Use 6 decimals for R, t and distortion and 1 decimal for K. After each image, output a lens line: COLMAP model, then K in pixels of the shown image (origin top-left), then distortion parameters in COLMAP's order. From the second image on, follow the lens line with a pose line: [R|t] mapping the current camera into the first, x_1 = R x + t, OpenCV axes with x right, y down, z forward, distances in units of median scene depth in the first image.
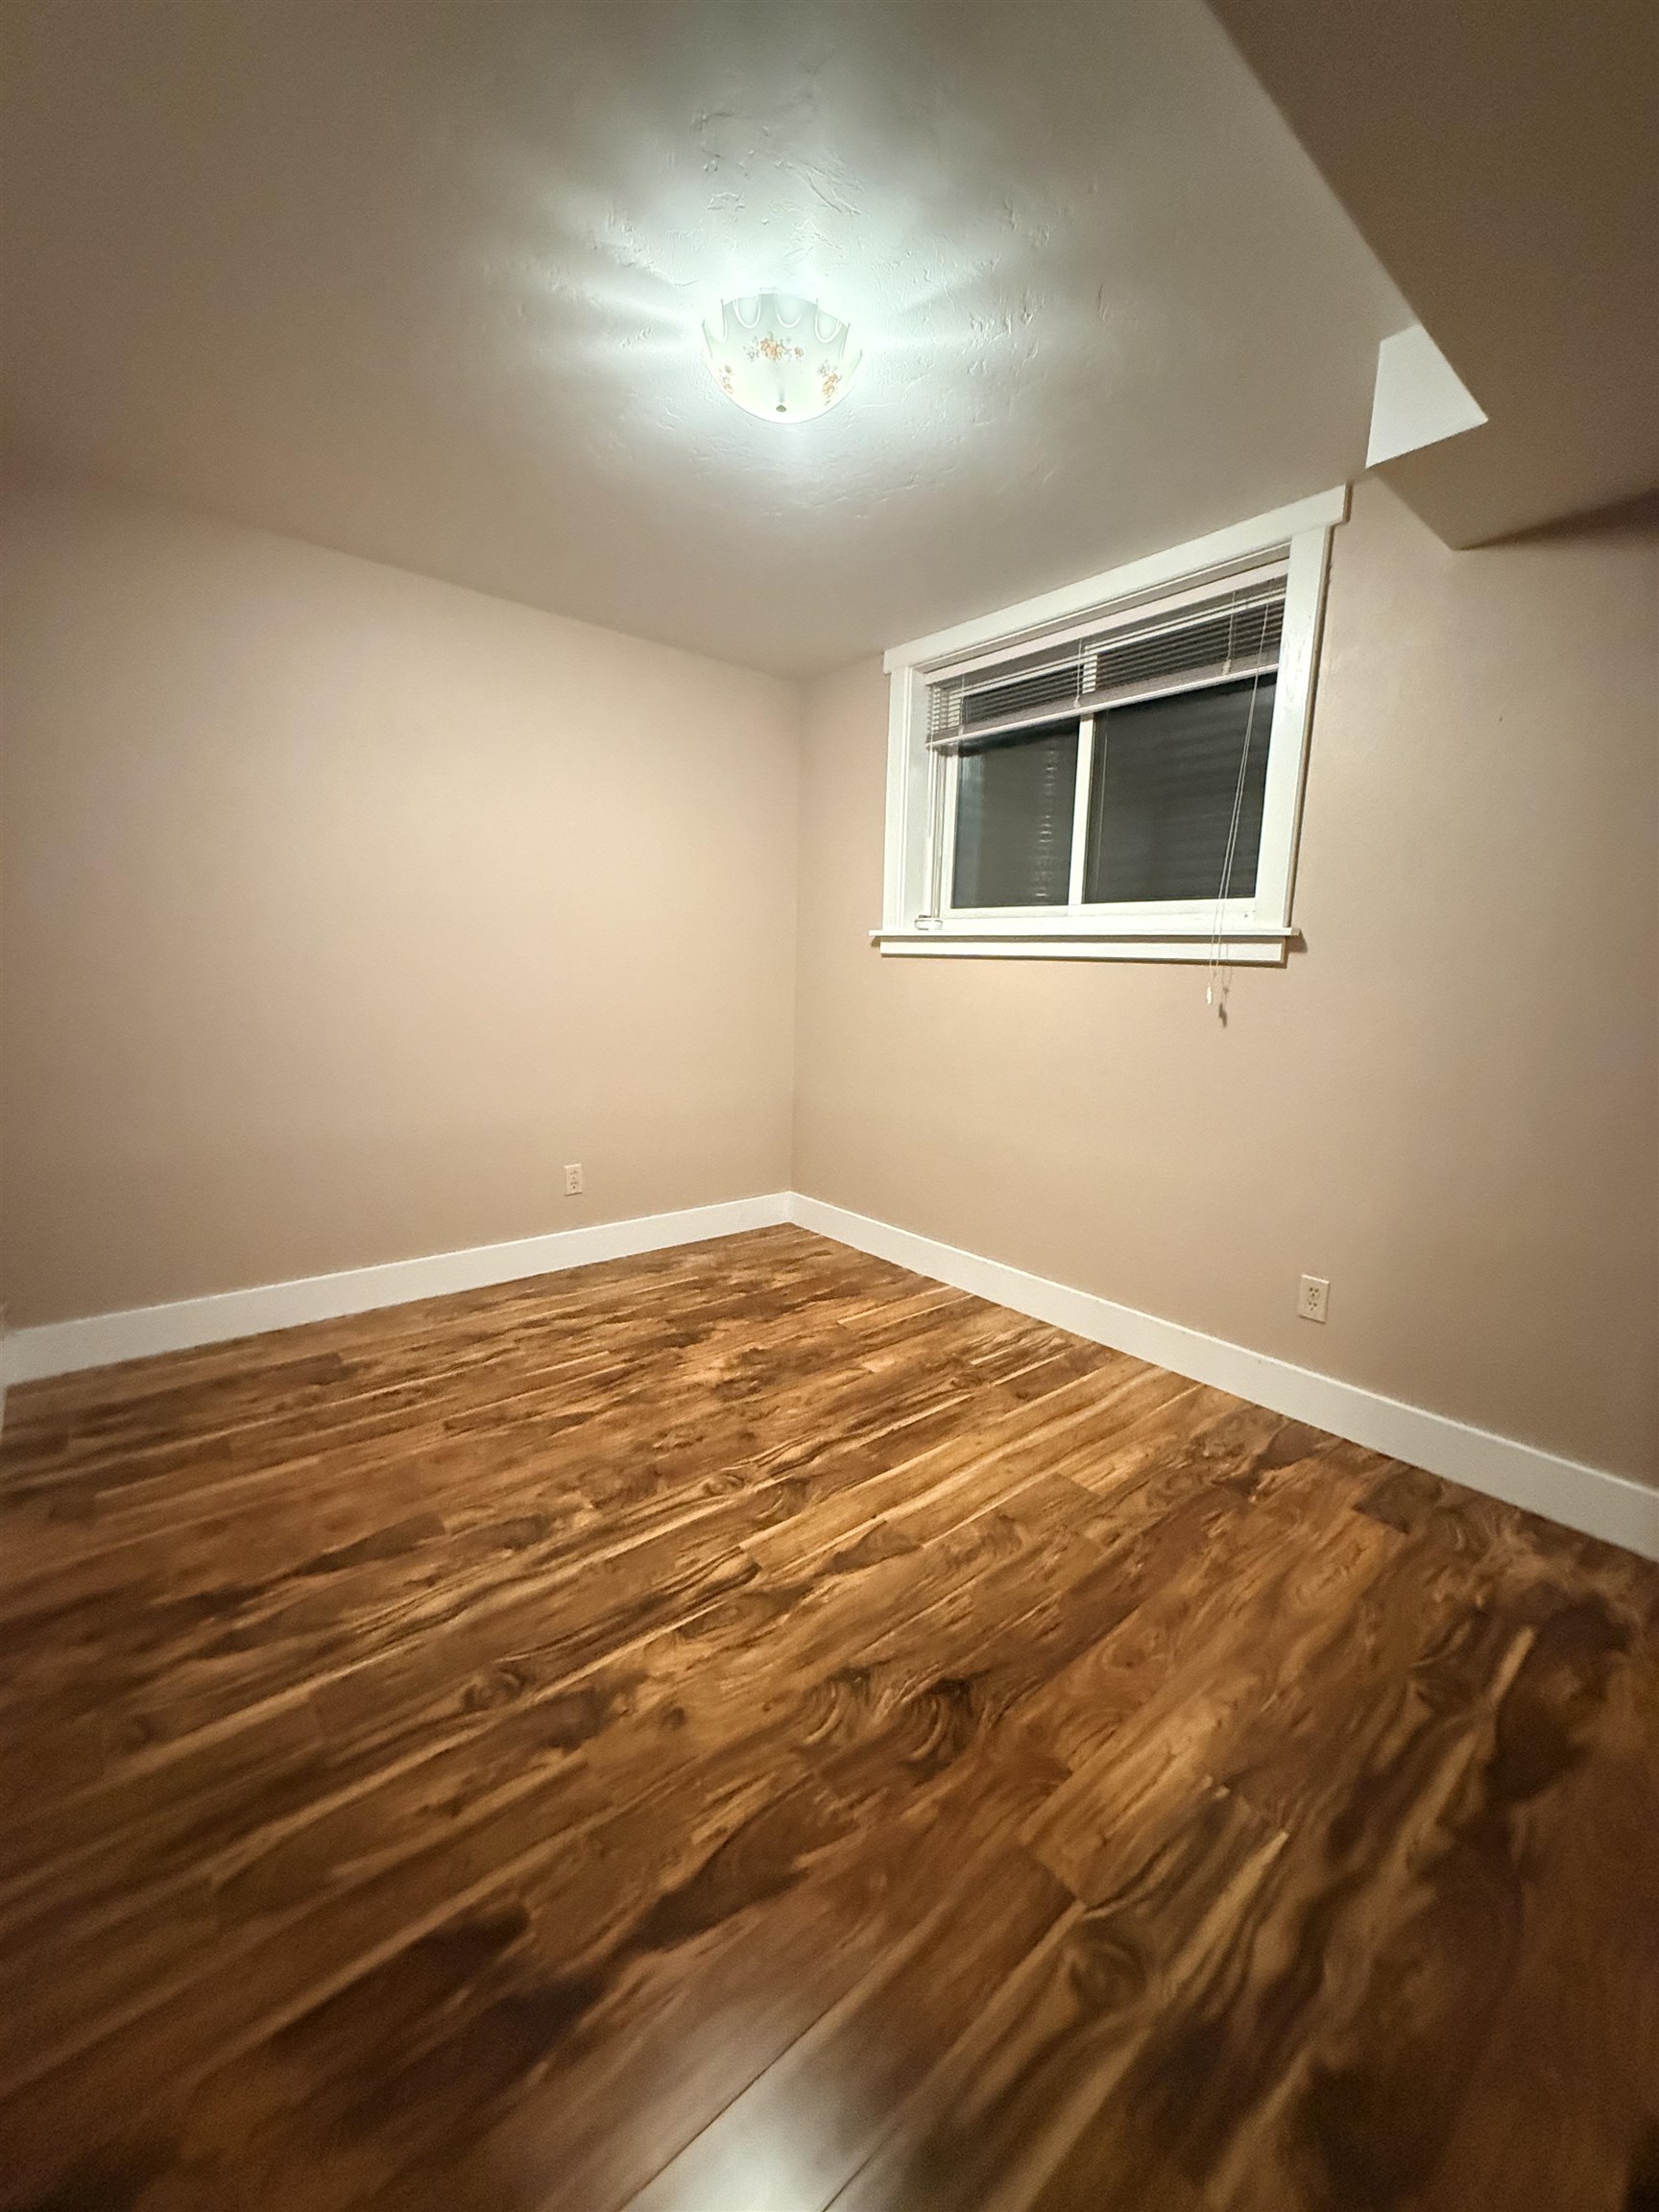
lens RADIAL K [[882.3, 0, 830.1], [0, 882.3, 1101.2], [0, 0, 1]] dist [-0.000123, -0.000287]
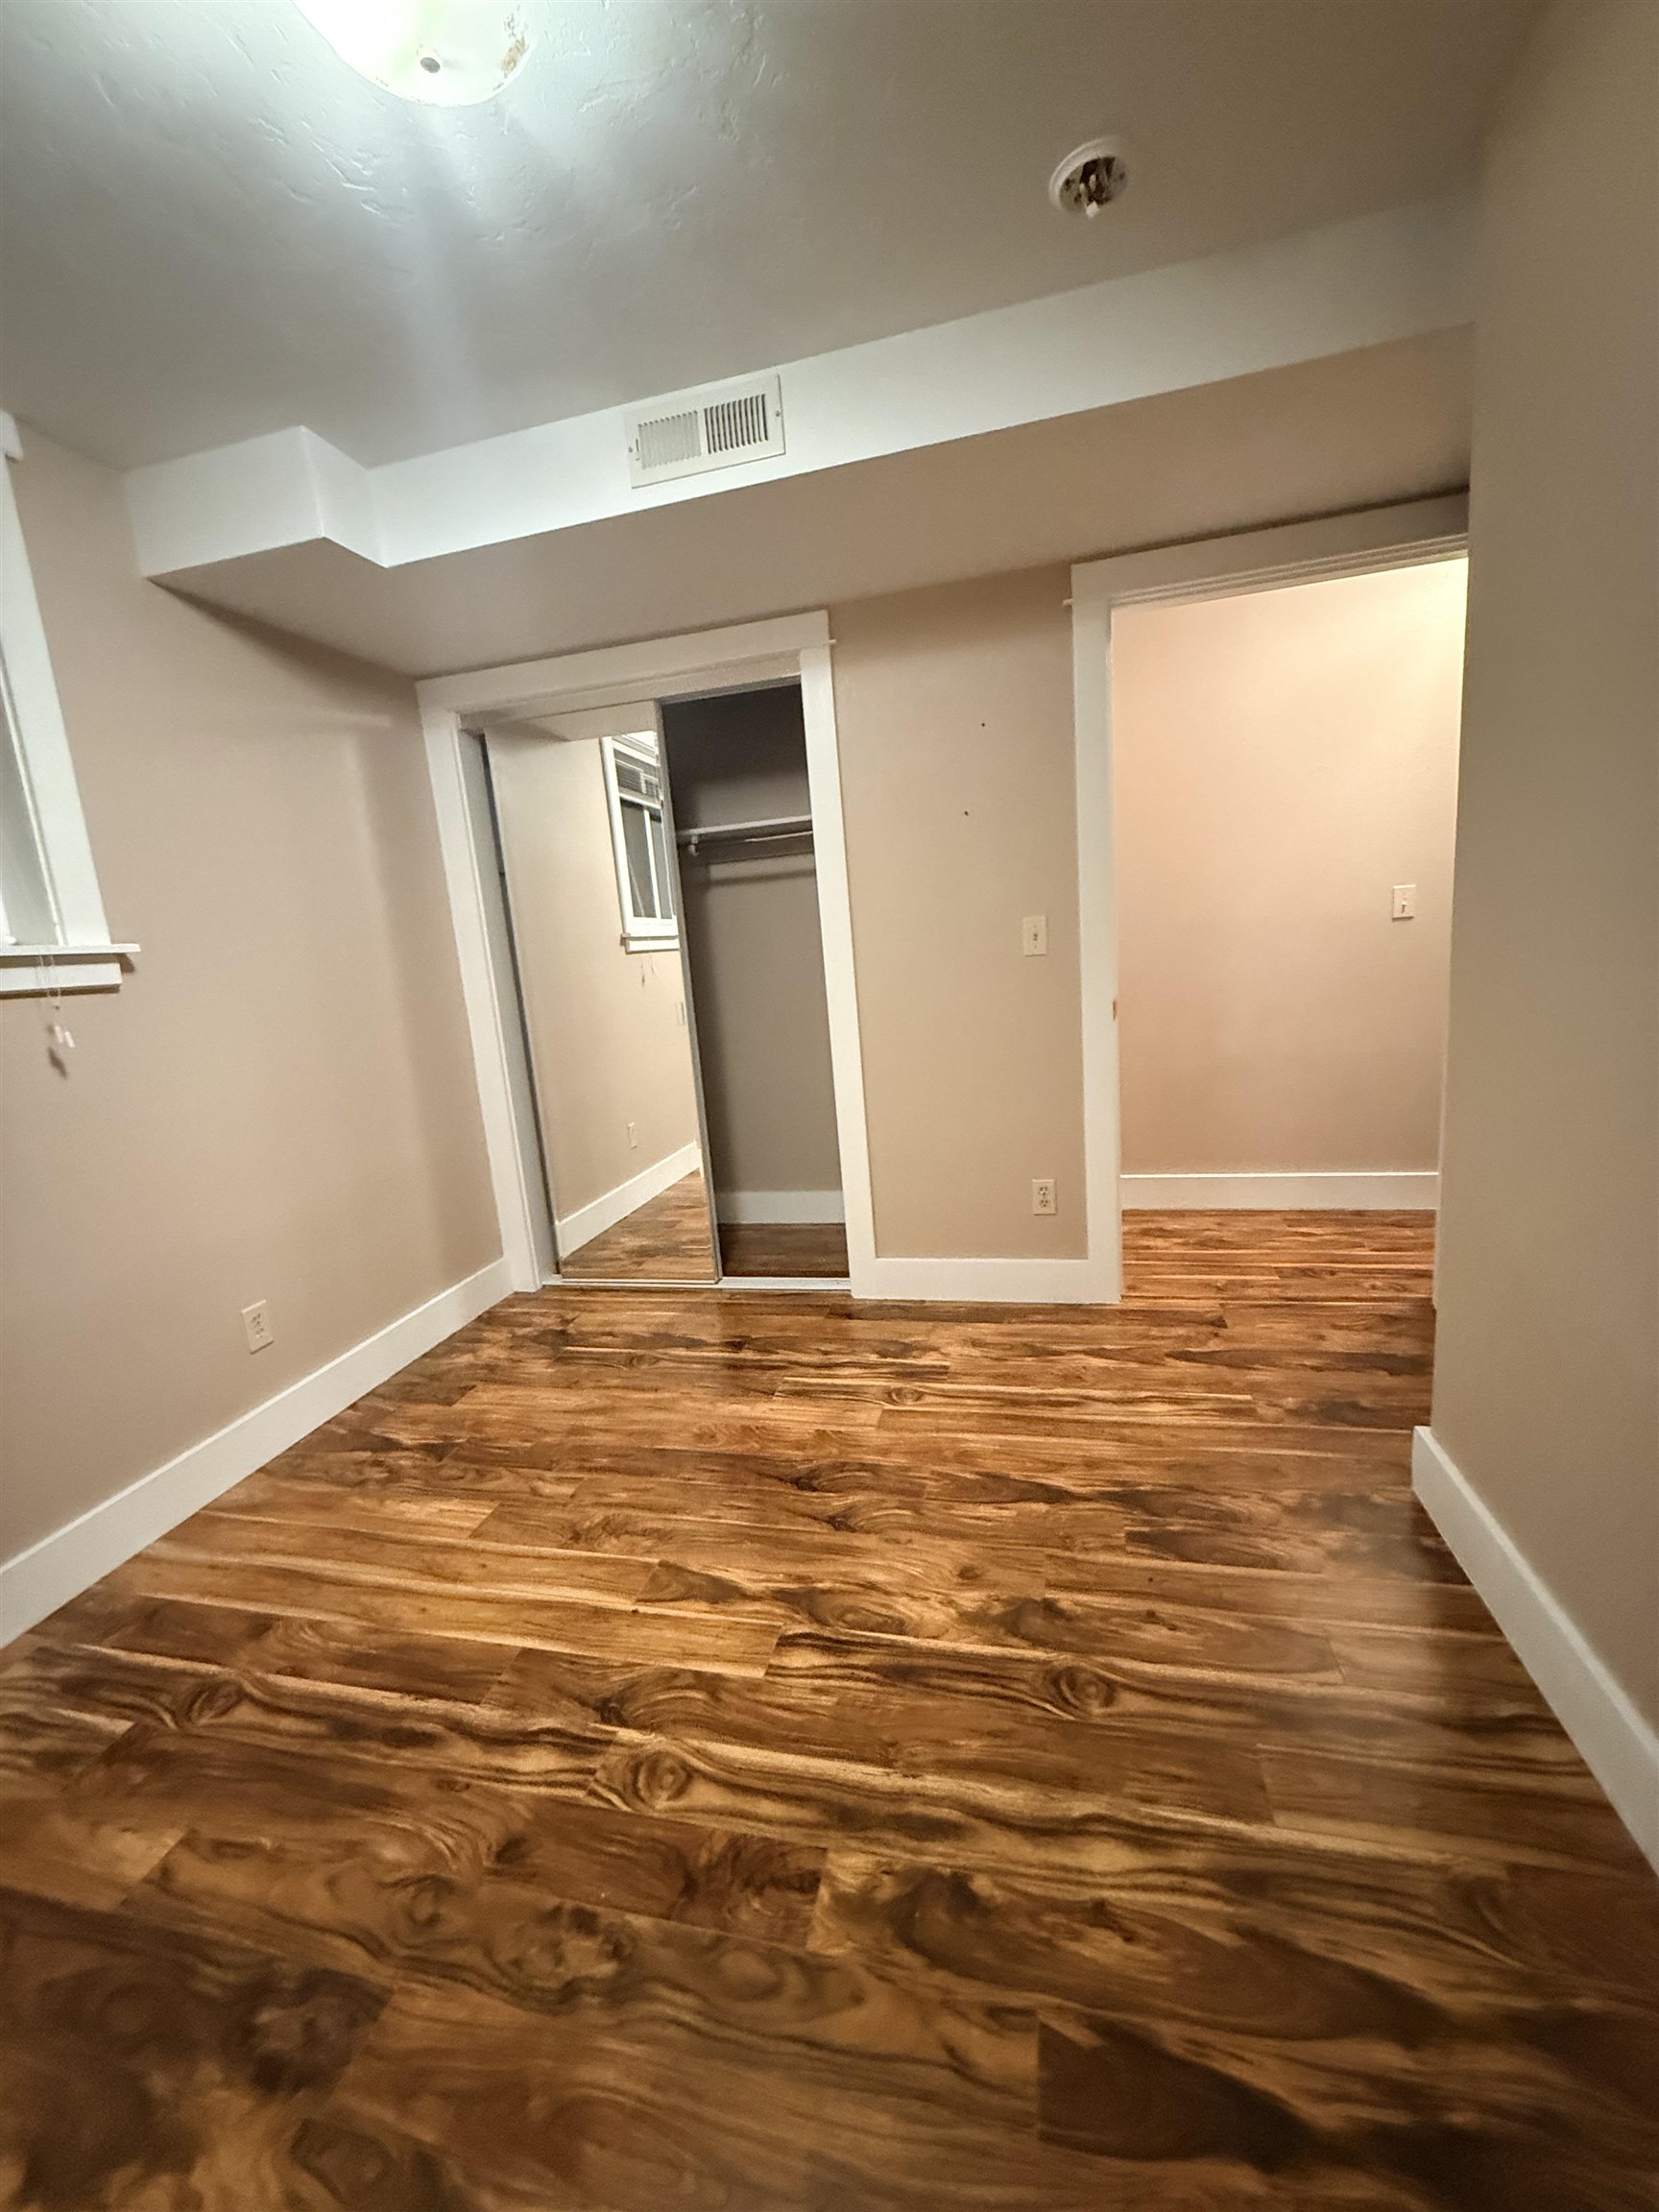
lens RADIAL K [[882.3, 0, 830.1], [0, 882.3, 1101.2], [0, 0, 1]] dist [-0.000123, -0.000287]
pose [[-0.591576, -0.124705, 0.796547, -0.756442], [0.190012, 0.938573, 0.288057, -0.224659], [-0.783539, 0.321761, -0.531541, 1.274451]]
